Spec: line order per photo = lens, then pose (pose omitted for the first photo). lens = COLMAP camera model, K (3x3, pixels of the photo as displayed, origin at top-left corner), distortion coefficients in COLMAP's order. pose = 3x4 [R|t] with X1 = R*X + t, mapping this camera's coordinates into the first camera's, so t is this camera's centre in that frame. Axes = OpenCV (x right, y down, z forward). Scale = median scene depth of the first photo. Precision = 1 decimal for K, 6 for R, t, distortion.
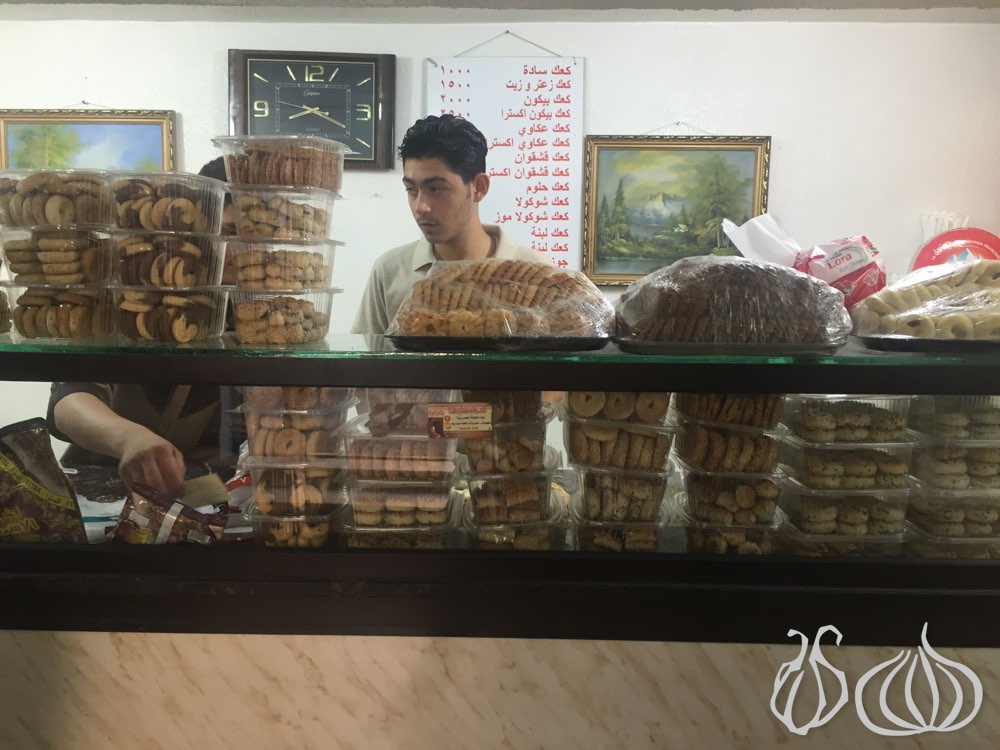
lens RADIAL K [[861.9, 0, 478.8], [0, 861.9, 382.9], [0, 0, 1]] dist [0.072015, -0.086453]
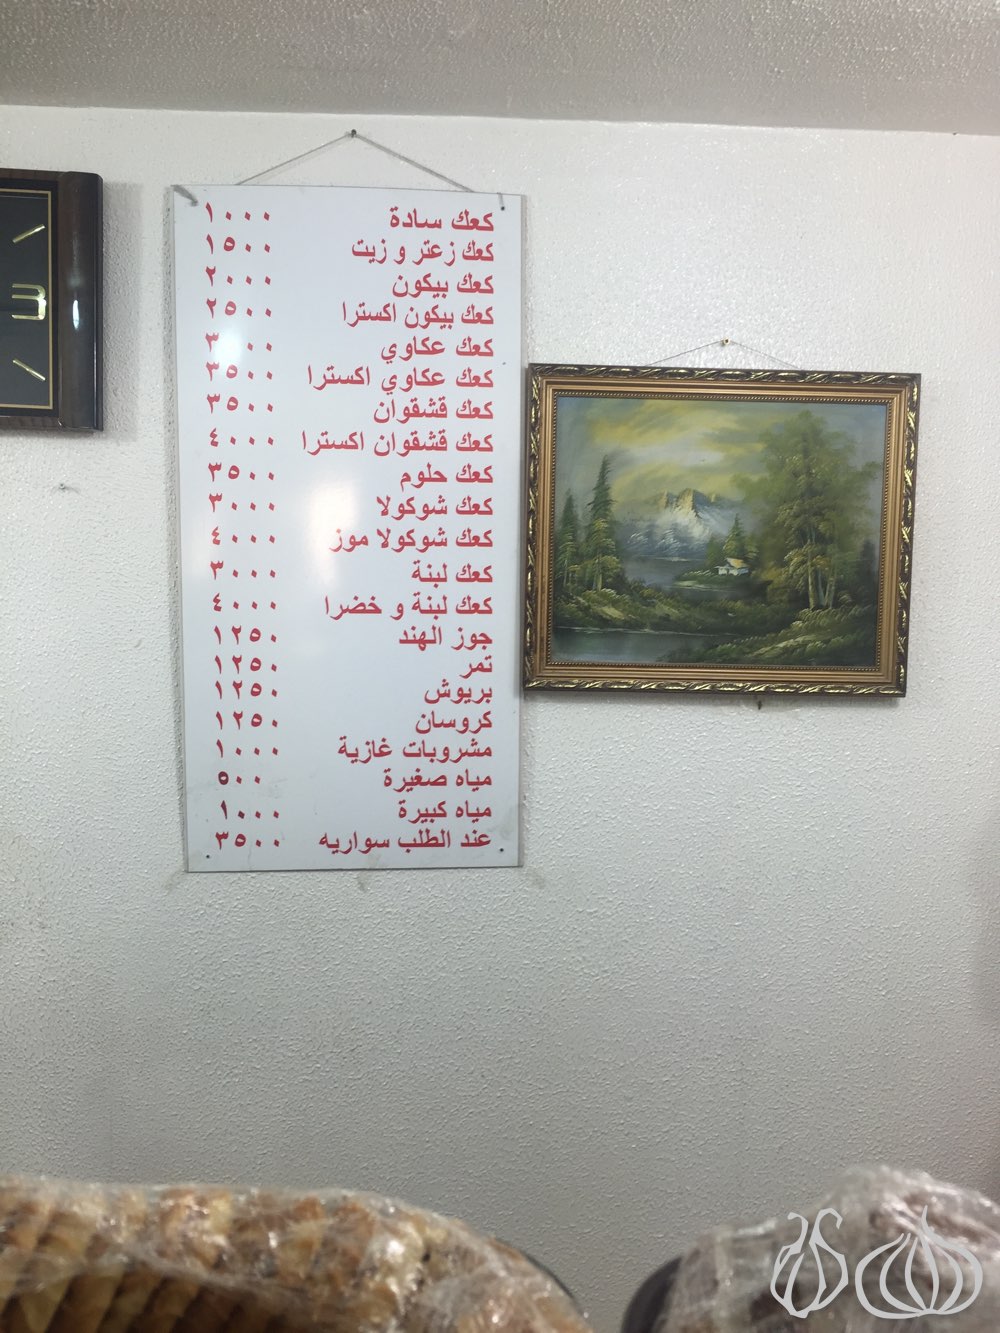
lens RADIAL K [[1148.8, 0, 493.7], [0, 1148.8, 679.0], [0, 0, 1]] dist [0.072015, -0.086453]
pose [[0.996048, -0.005341, 0.088657, 0.050245], [0.006923, 0.999822, -0.017546, -0.108189], [-0.088547, 0.018090, 0.995908, 0.395108]]
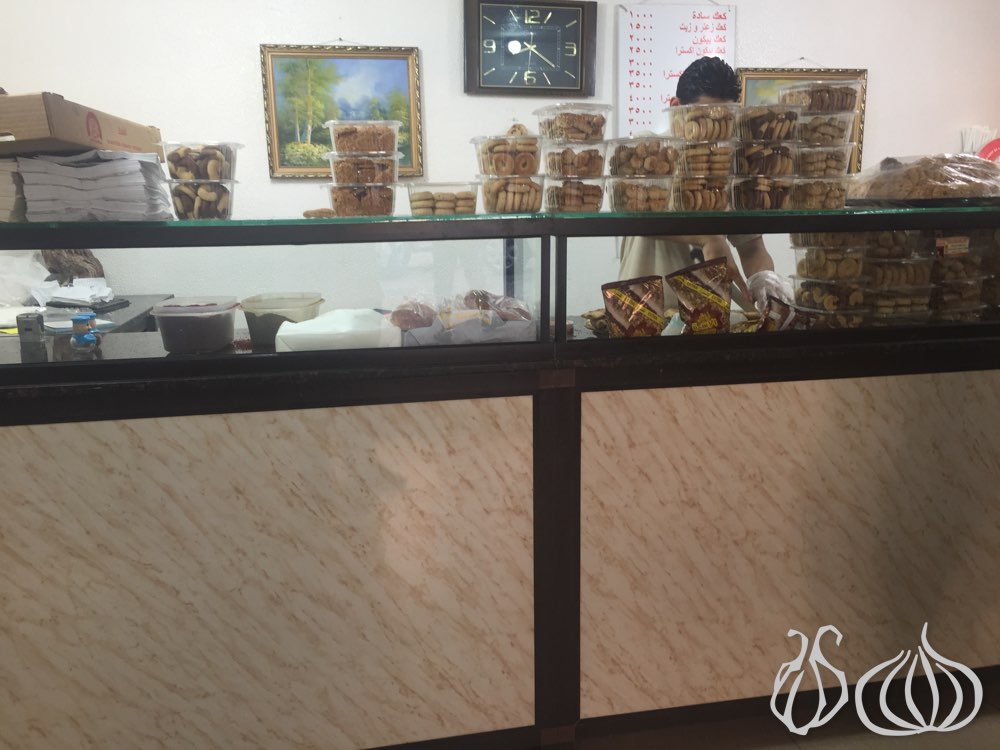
lens RADIAL K [[861.9, 0, 493.6], [0, 861.9, 379.4], [0, 0, 1]] dist [0.072015, -0.086453]
pose [[0.975865, -0.069975, 0.206860, -0.531576], [0.052840, 0.994785, 0.087235, 0.043002], [-0.211886, -0.074199, 0.974474, -0.221040]]
